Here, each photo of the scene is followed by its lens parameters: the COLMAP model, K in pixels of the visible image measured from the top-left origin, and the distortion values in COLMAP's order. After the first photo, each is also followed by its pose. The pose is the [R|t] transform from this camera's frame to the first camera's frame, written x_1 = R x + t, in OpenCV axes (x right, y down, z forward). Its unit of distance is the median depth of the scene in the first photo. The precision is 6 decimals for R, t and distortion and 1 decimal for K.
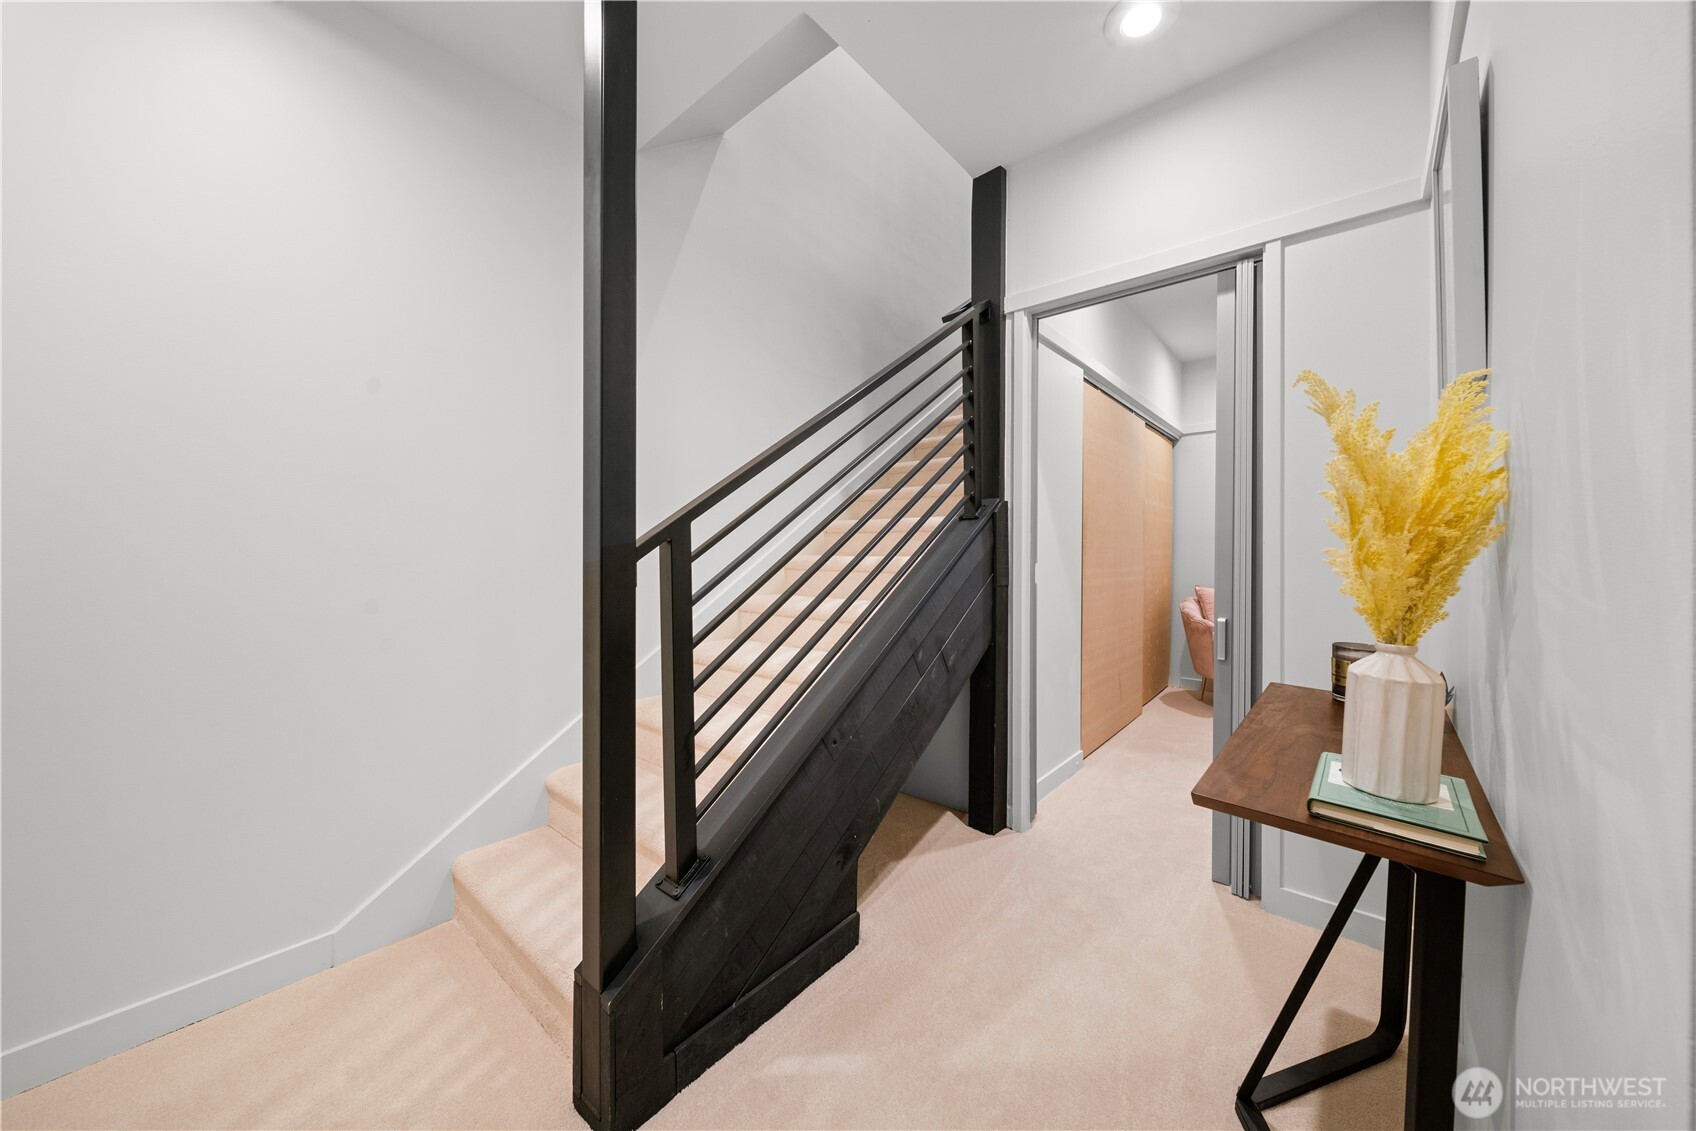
lens RADIAL K [[602.5, 0, 842.7], [0, 602.5, 564.1], [0, 0, 1]] dist [-0.003538, -0.000443]
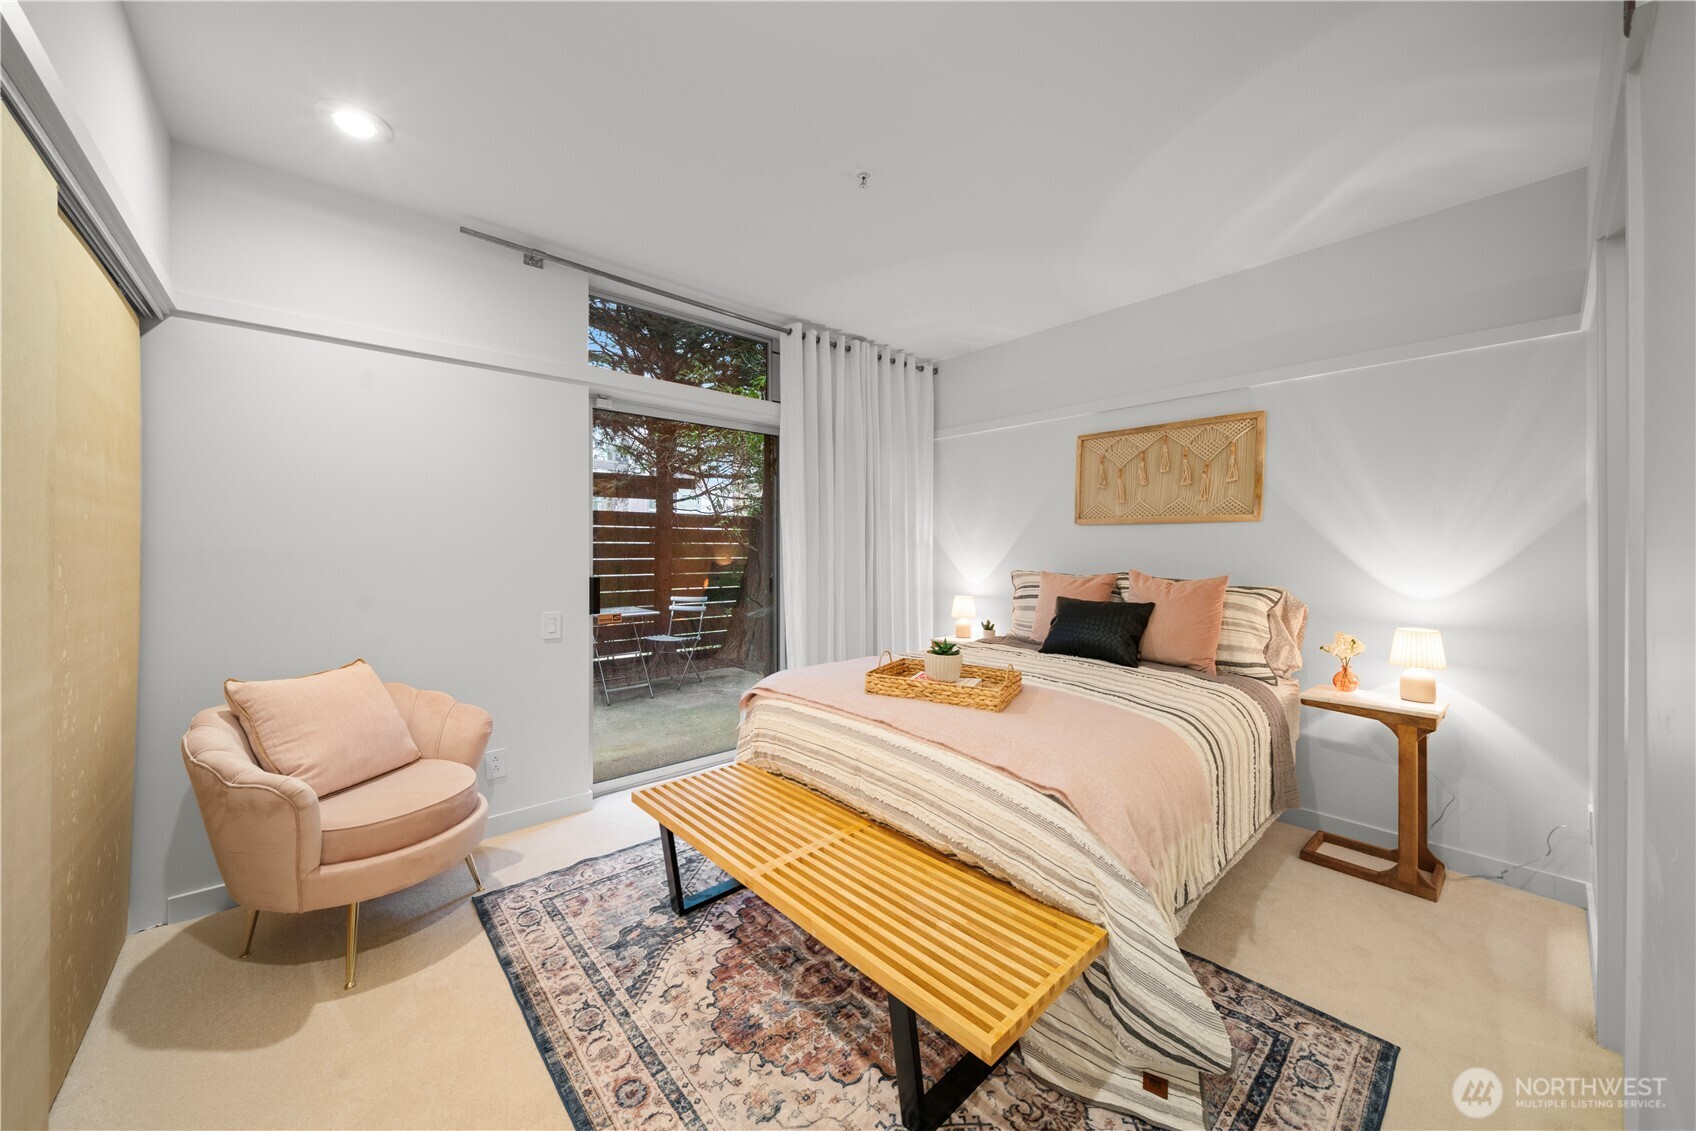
lens RADIAL K [[602.5, 0, 845.8], [0, 602.5, 556.8], [0, 0, 1]] dist [-0.003538, -0.000443]
pose [[0.149349, -0.001568, 0.988783, 0.245887], [0.007390, 0.999973, 0.000469, -0.047026], [-0.988757, 0.007237, 0.149357, 0.522989]]
